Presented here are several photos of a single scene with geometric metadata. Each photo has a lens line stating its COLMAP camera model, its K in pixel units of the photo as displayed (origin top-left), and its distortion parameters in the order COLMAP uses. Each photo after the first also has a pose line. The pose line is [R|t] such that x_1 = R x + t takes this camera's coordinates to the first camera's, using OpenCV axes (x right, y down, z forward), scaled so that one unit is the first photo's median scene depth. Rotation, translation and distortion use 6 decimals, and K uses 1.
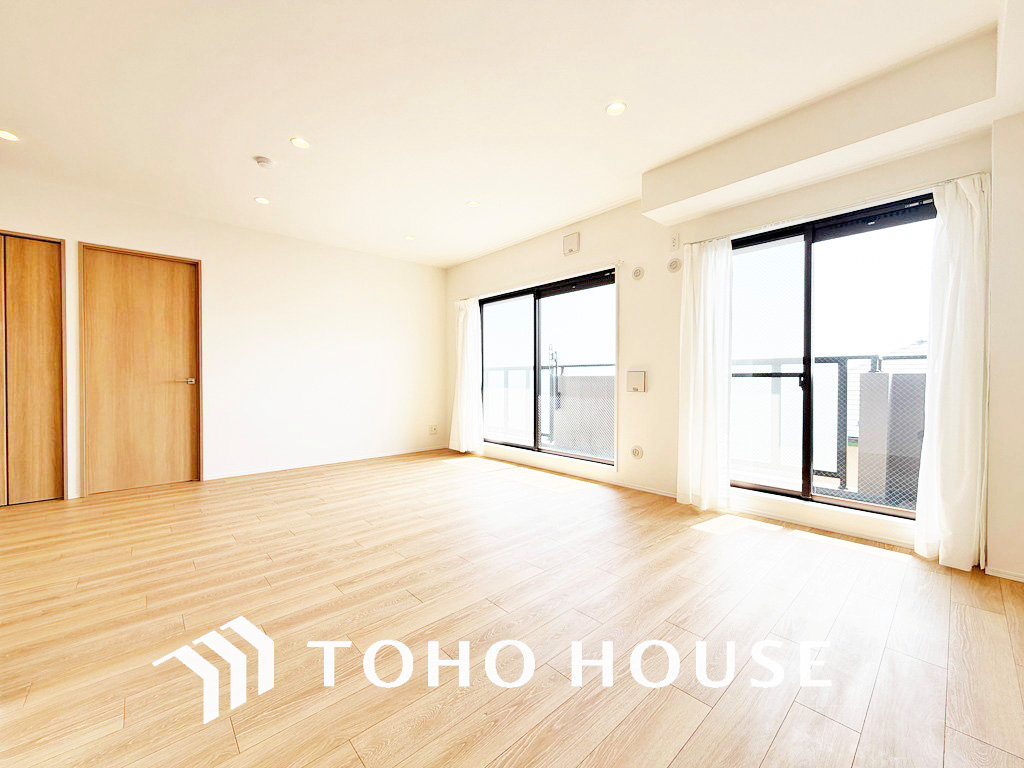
lens RADIAL K [[410.3, 0, 510.0], [0, 410.3, 383.2], [0, 0, 1]] dist [0.001425, 0.000239]
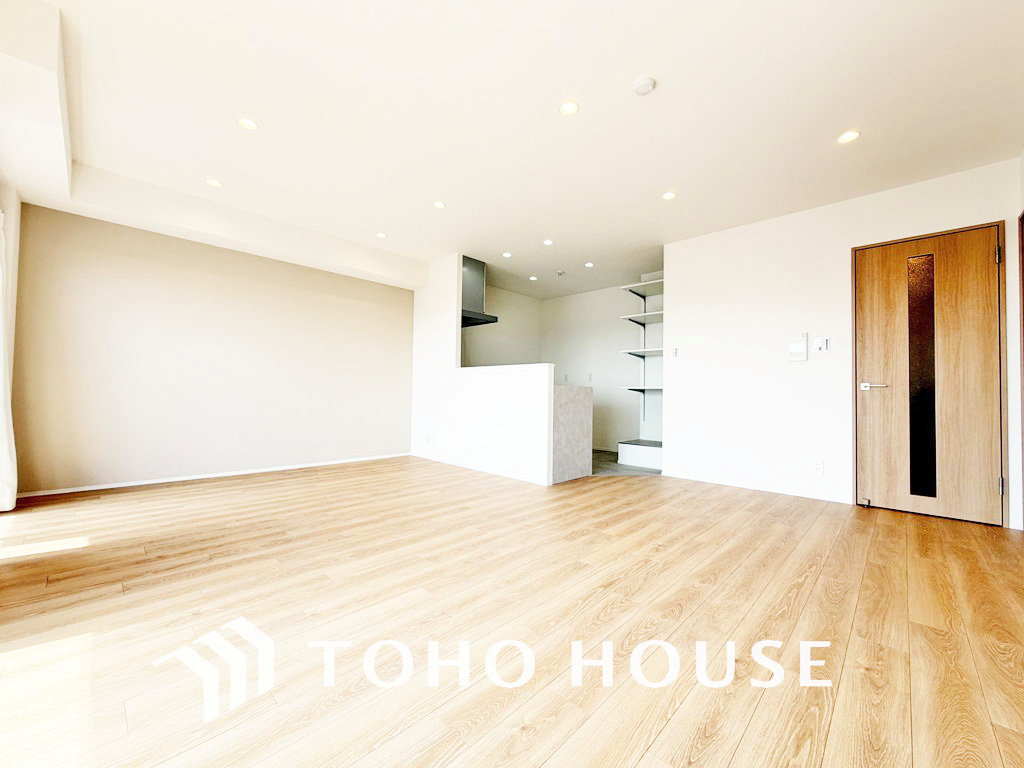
lens RADIAL K [[410.3, 0, 513.6], [0, 410.3, 382.3], [0, 0, 1]] dist [0.001425, 0.000239]
pose [[-0.996380, -0.021143, -0.082336, -0.240575], [-0.020030, 0.999697, -0.014326, 0.016136], [0.082613, -0.012625, -0.996502, 1.384618]]
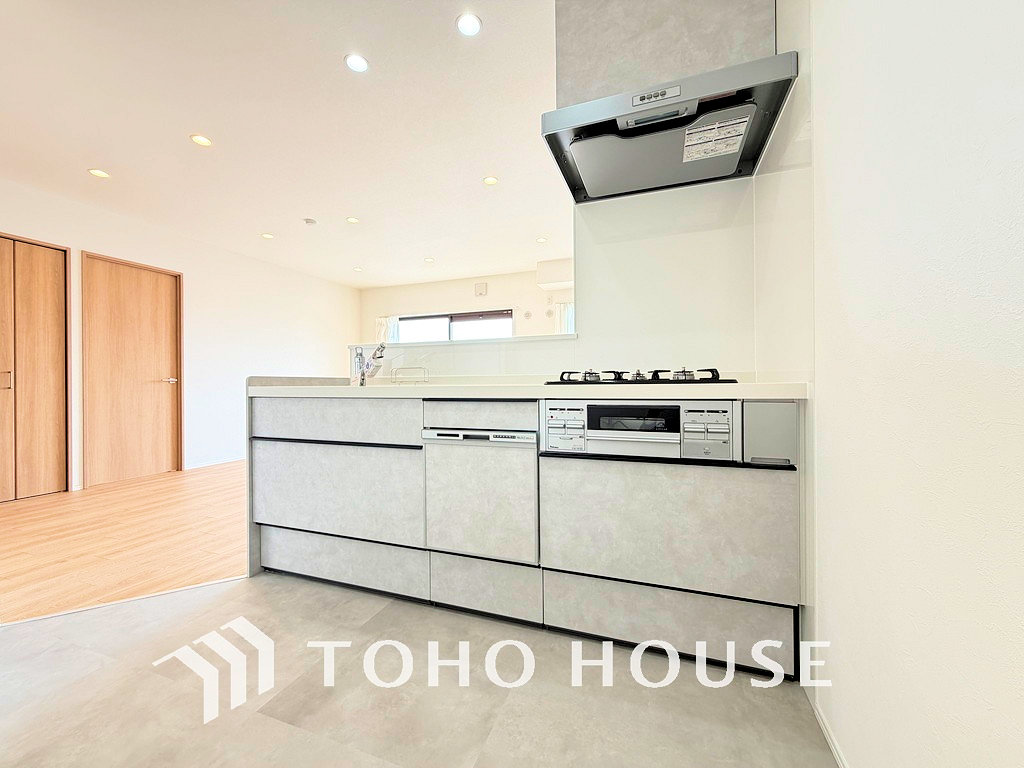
lens RADIAL K [[410.3, 0, 509.3], [0, 410.3, 382.3], [0, 0, 1]] dist [0.001425, 0.000239]
pose [[0.885211, -0.006021, 0.465151, -0.523136], [0.012491, 0.999863, -0.010830, 0.024228], [-0.465022, 0.015397, 0.885165, -0.434638]]
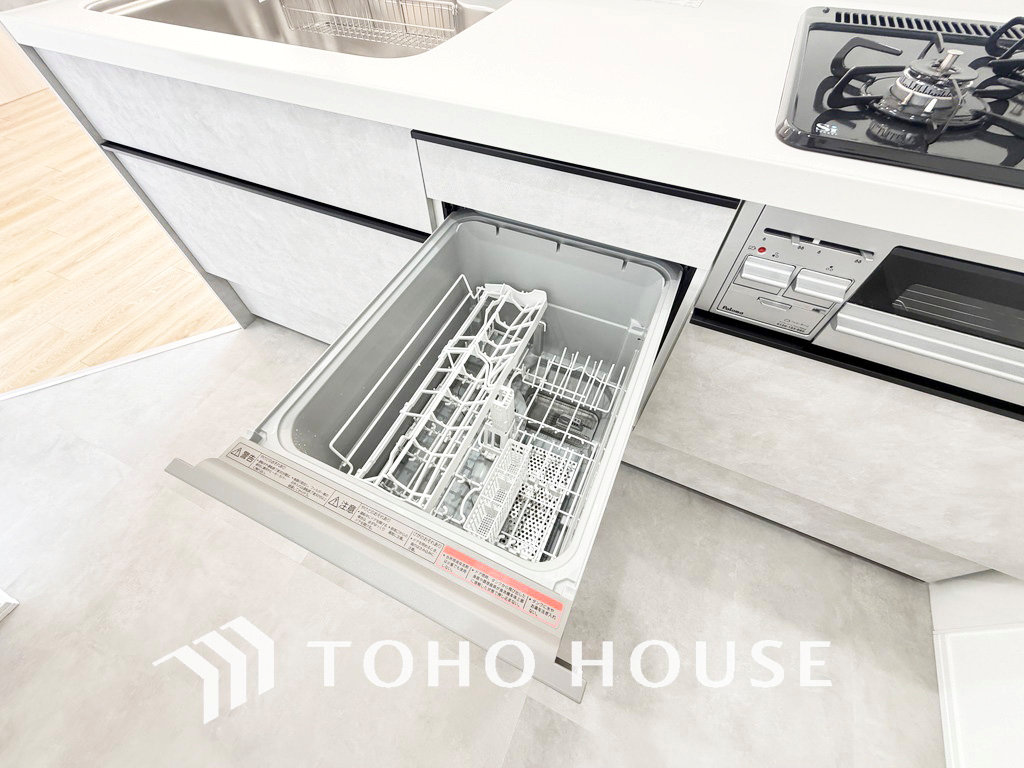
lens RADIAL K [[410.3, 0, 507.9], [0, 410.3, 384.9], [0, 0, 1]] dist [0.001425, 0.000239]
pose [[0.919925, -0.328683, 0.213789, -0.434087], [0.018992, 0.581962, 0.812994, -0.039238], [-0.391635, -0.743833, 0.541603, -0.183962]]
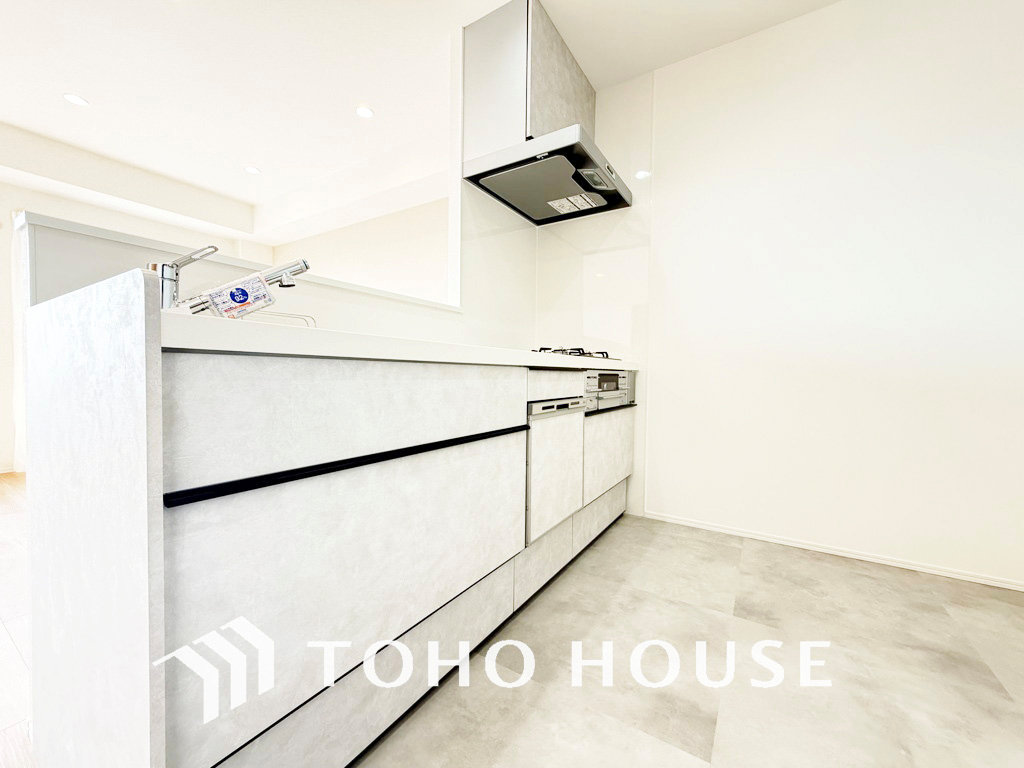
lens RADIAL K [[410.3, 0, 509.7], [0, 410.3, 381.0], [0, 0, 1]] dist [0.001425, 0.000239]
pose [[-0.273611, -0.023457, 0.961554, -0.744744], [-0.003851, 0.999721, 0.023292, 0.039823], [-0.961833, 0.002670, -0.273626, 0.117278]]
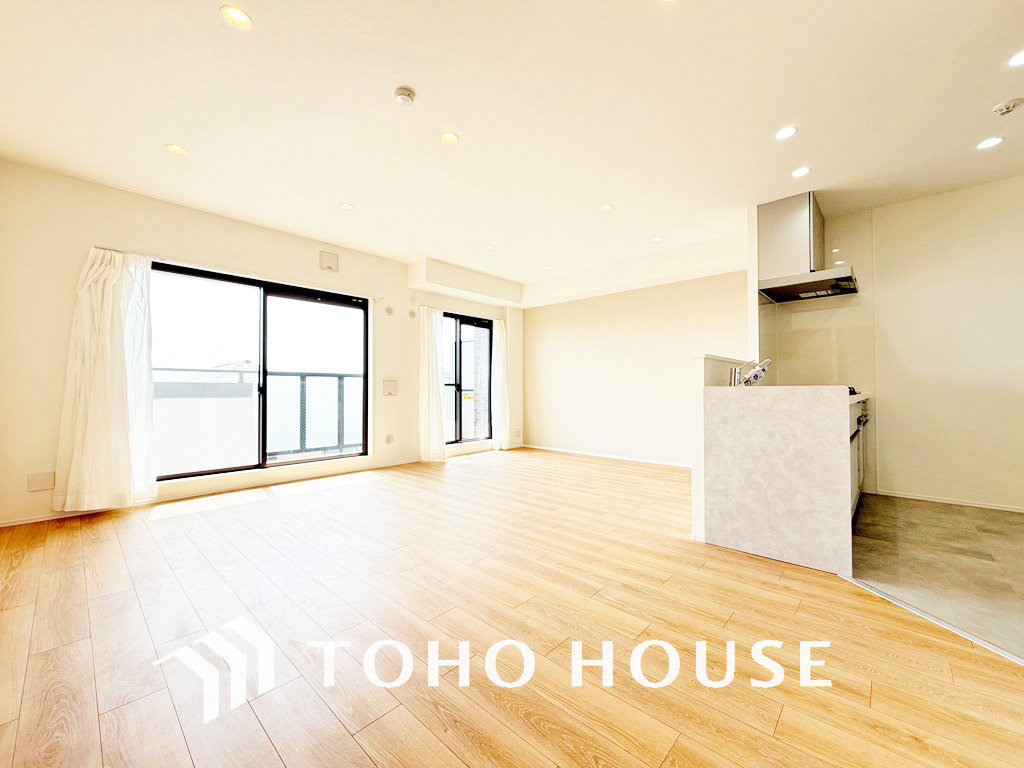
lens RADIAL K [[410.3, 0, 512.0], [0, 410.3, 383.8], [0, 0, 1]] dist [0.001425, 0.000239]
pose [[-0.094529, 0.014879, 0.995411, -1.089805], [0.013926, 0.999810, -0.013622, 0.005946], [-0.995425, 0.012574, -0.094718, 0.702837]]
